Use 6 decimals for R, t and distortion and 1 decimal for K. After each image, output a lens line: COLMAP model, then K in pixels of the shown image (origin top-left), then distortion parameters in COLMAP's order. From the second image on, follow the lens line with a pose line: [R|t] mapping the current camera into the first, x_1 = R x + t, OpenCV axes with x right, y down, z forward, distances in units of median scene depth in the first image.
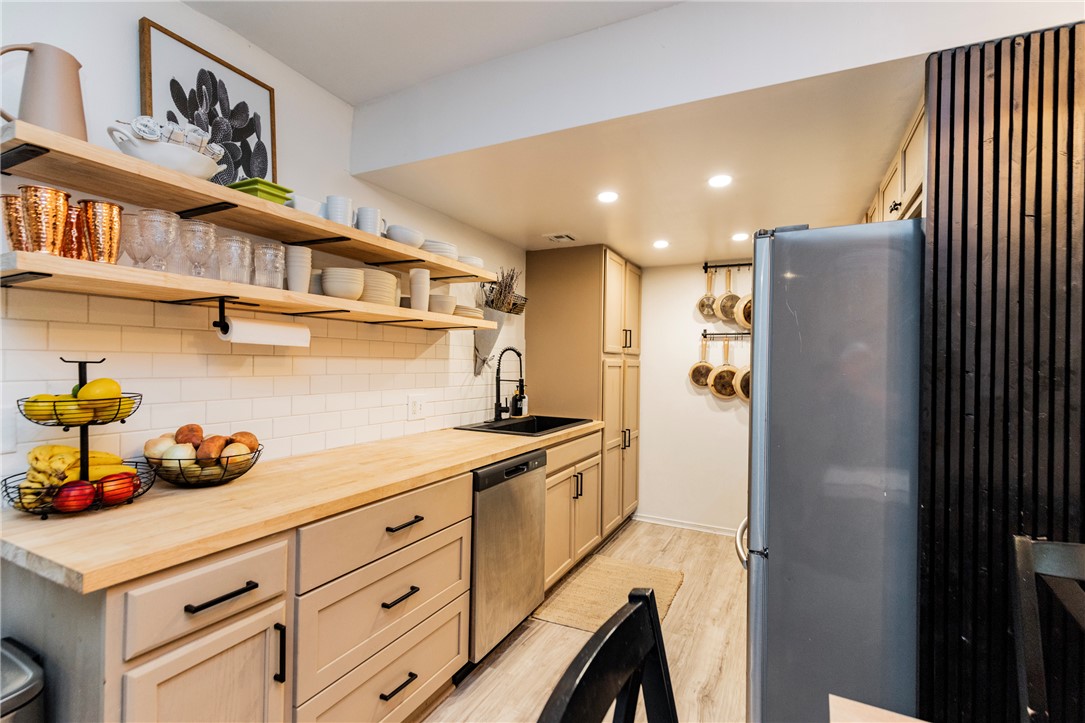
lens RADIAL K [[487.6, 0, 548.7], [0, 487.6, 361.8], [0, 0, 1]] dist [0.007812, -0.000815]
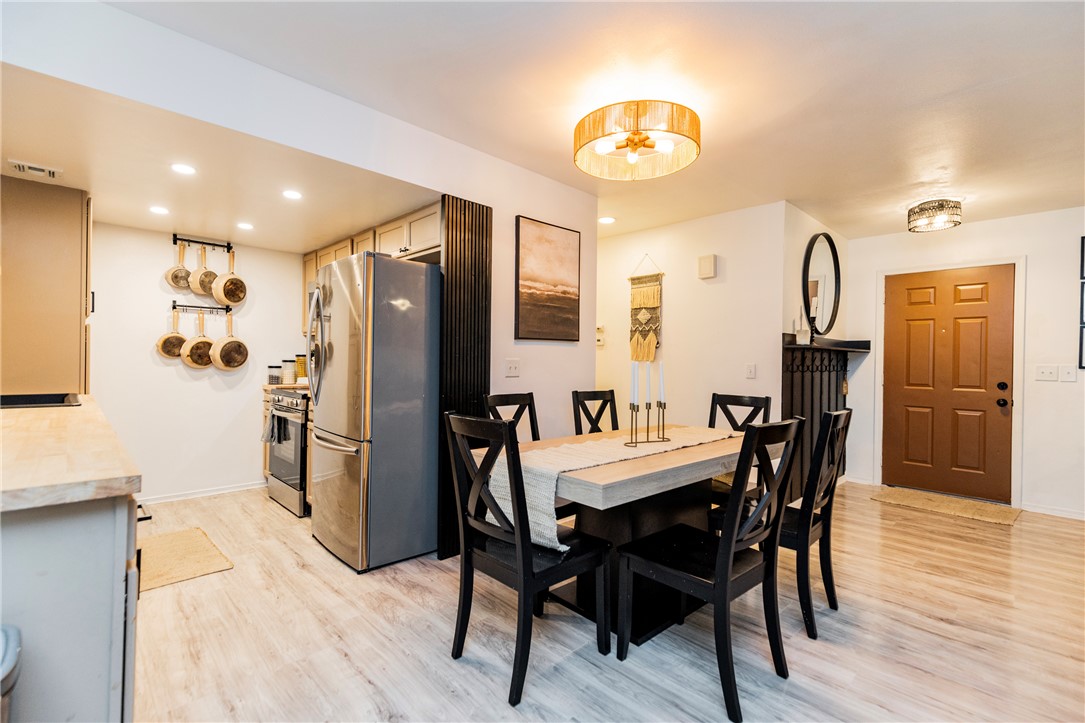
lens RADIAL K [[487.6, 0, 548.7], [0, 487.6, 361.8], [0, 0, 1]] dist [0.007812, -0.000815]
pose [[0.321462, -0.013471, 0.946826, -0.431335], [-0.015413, 0.999692, 0.019456, 0.031295], [-0.946797, -0.020848, 0.321156, -0.061954]]
